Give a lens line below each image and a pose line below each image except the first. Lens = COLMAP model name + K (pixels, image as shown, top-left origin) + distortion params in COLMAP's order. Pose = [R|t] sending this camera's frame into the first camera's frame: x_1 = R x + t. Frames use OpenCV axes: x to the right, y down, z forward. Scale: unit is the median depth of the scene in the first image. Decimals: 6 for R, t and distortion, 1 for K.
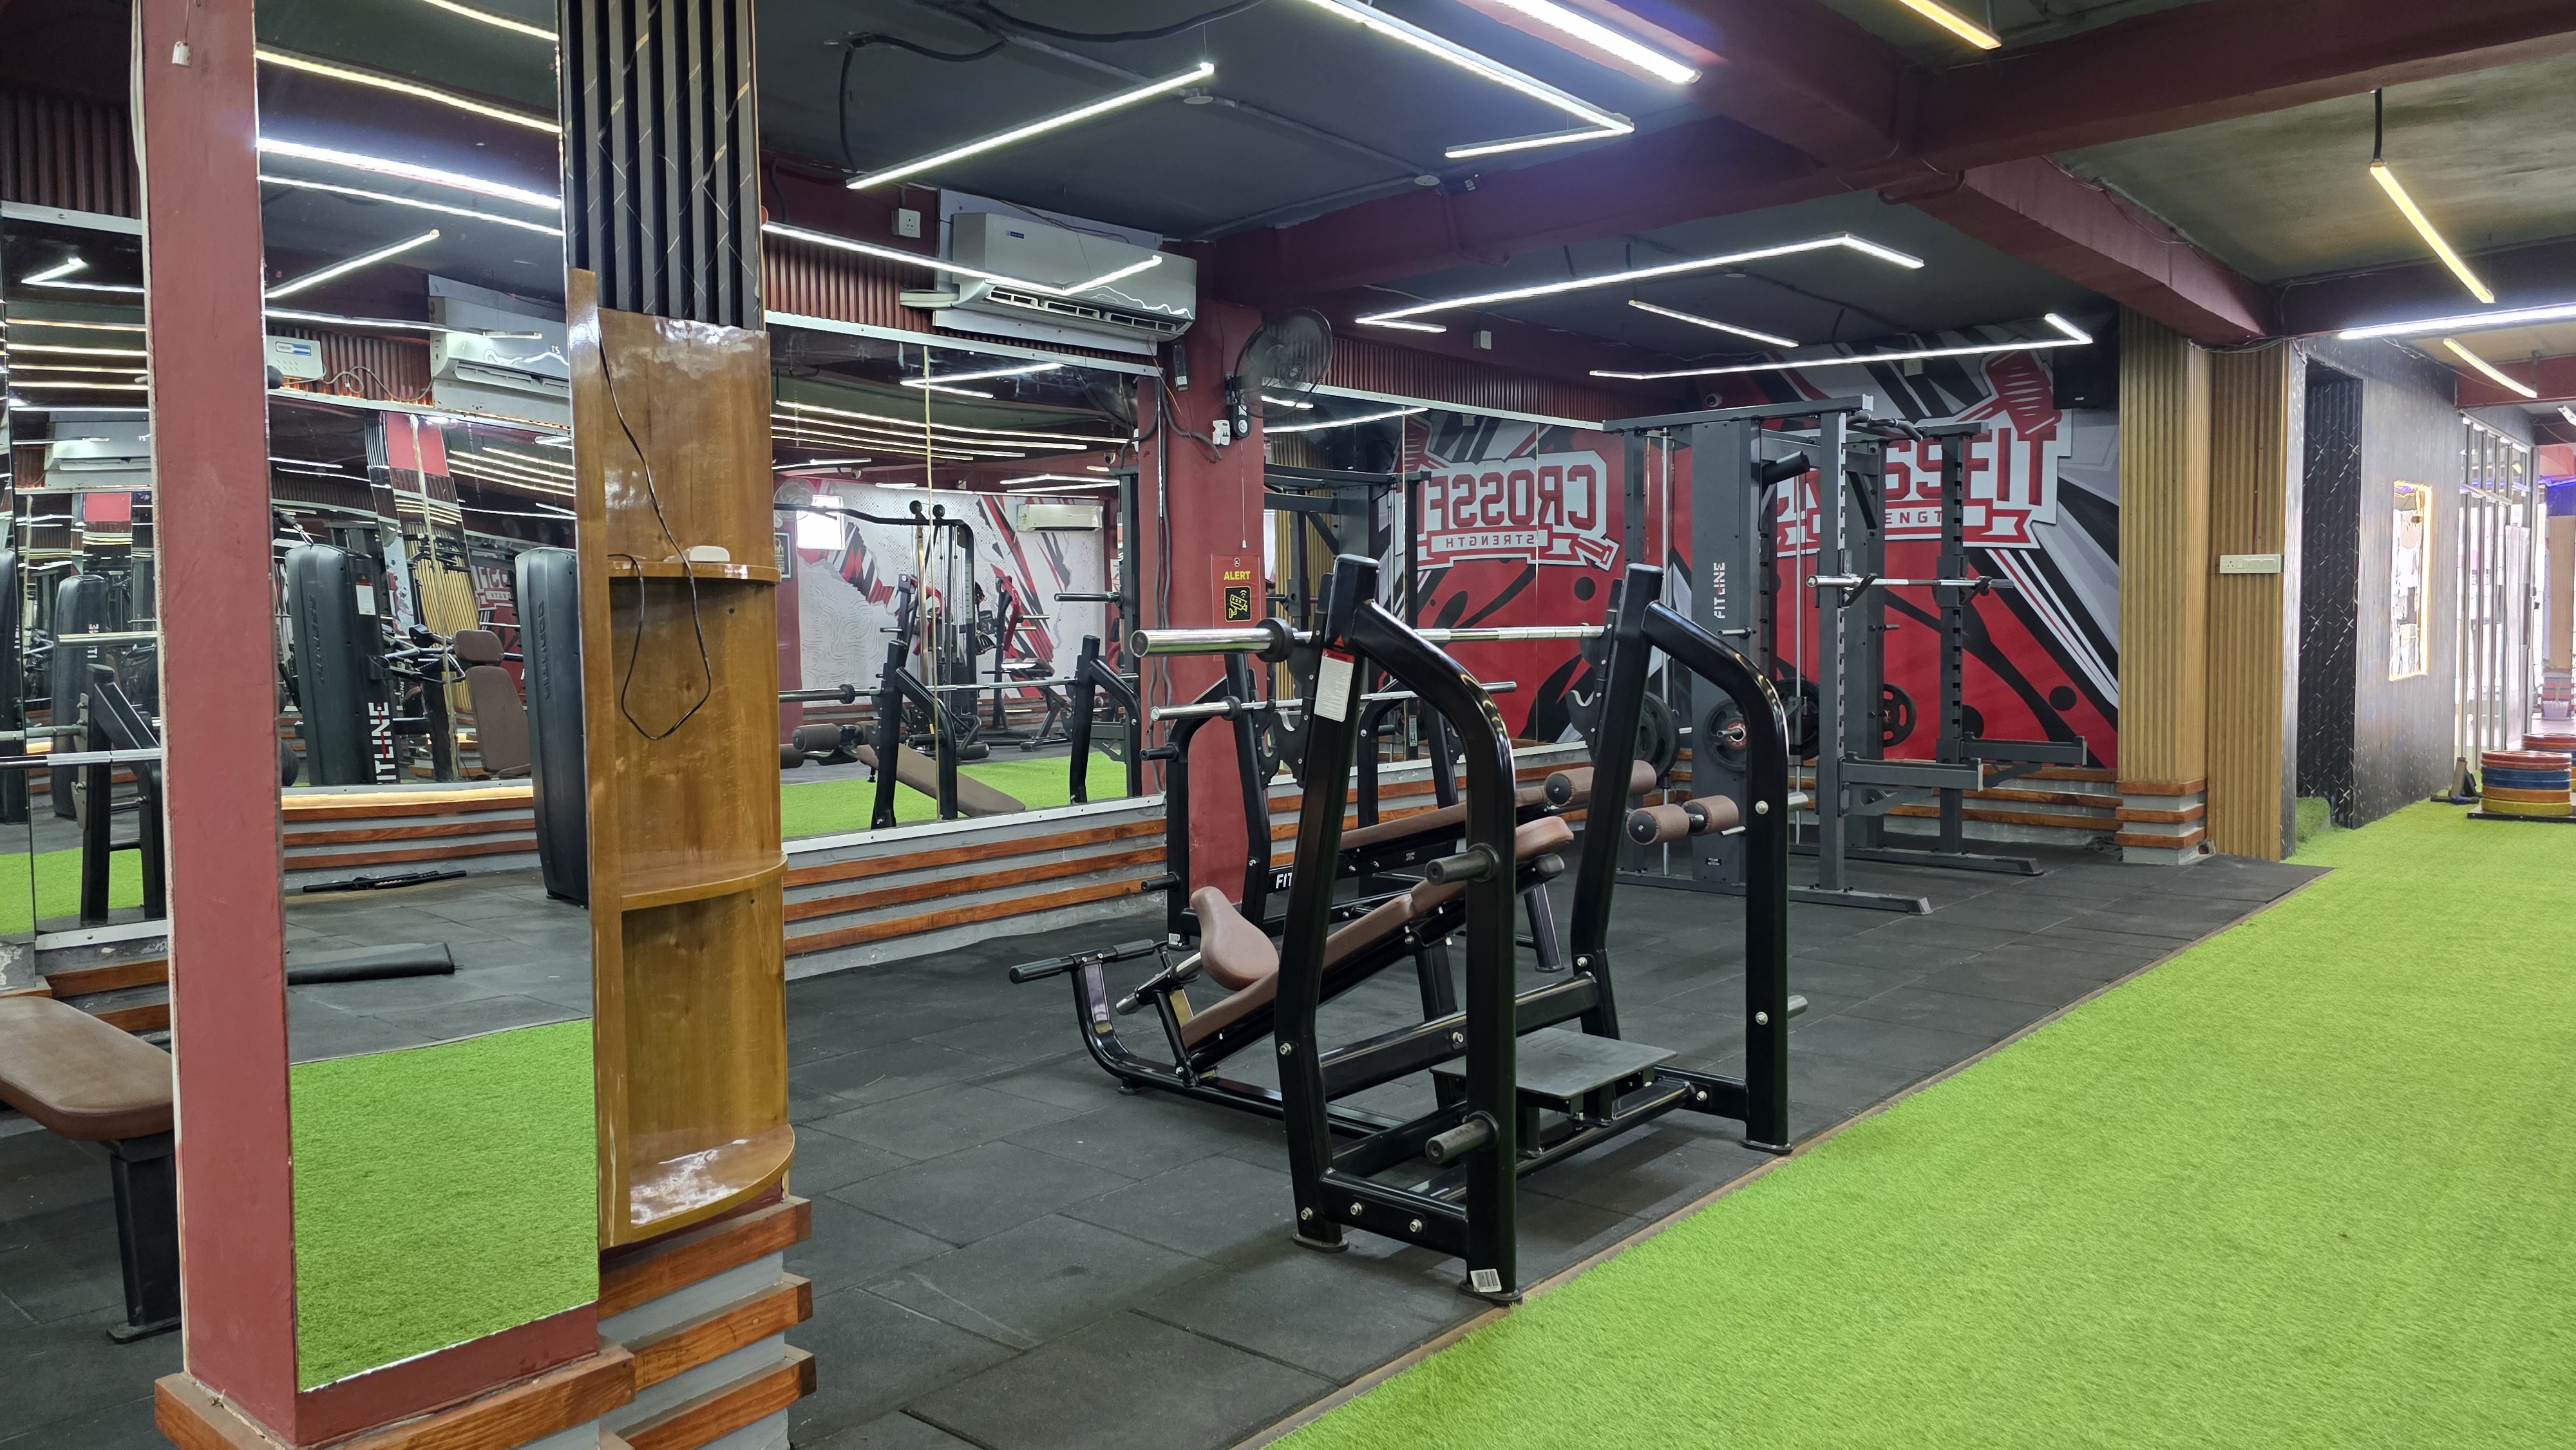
lens RADIAL K [[1735.3, 0, 1288.0], [0, 1735.3, 725.0], [0, 0, 1]] dist [0.003072, 0.000519]
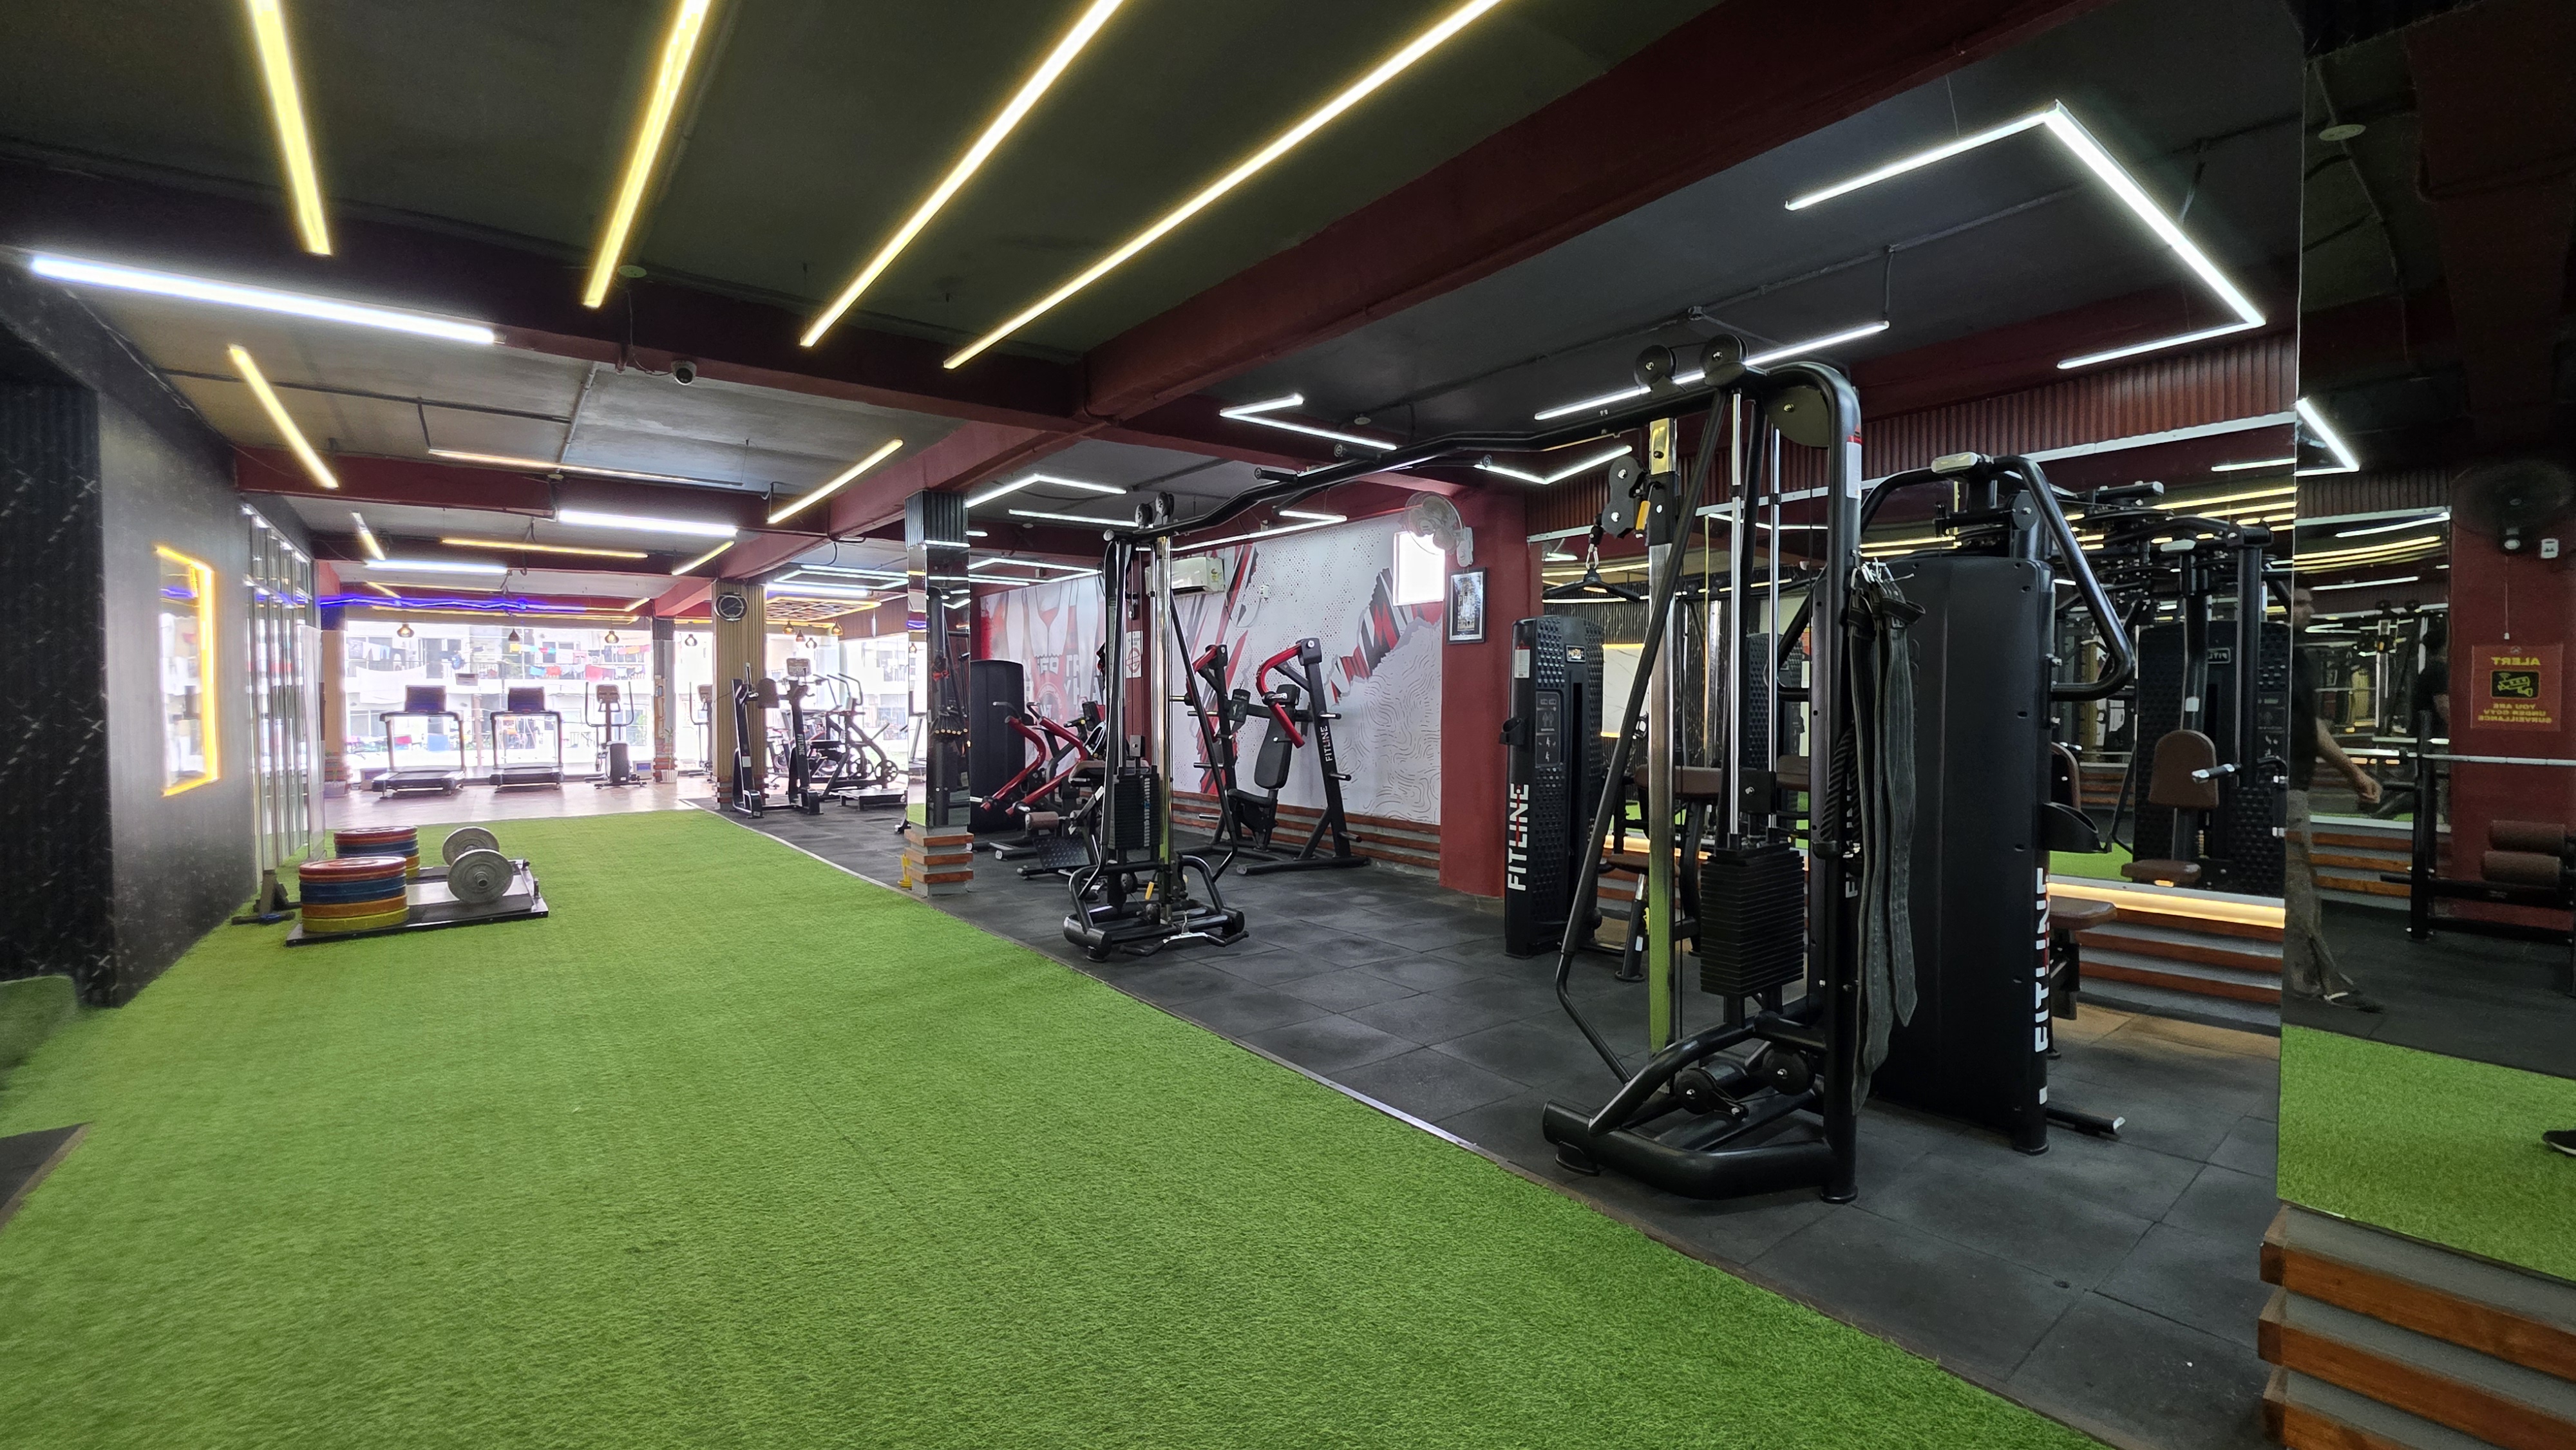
lens RADIAL K [[1061.4, 0, 1288.0], [0, 1061.4, 725.0], [0, 0, 1]] dist [0.000047, -0.000179]
pose [[0.190699, -0.012348, 0.981571, 0.243346], [0.059994, 0.998198, 0.000902, -0.026381], [-0.979814, 0.058716, 0.191096, 0.383421]]
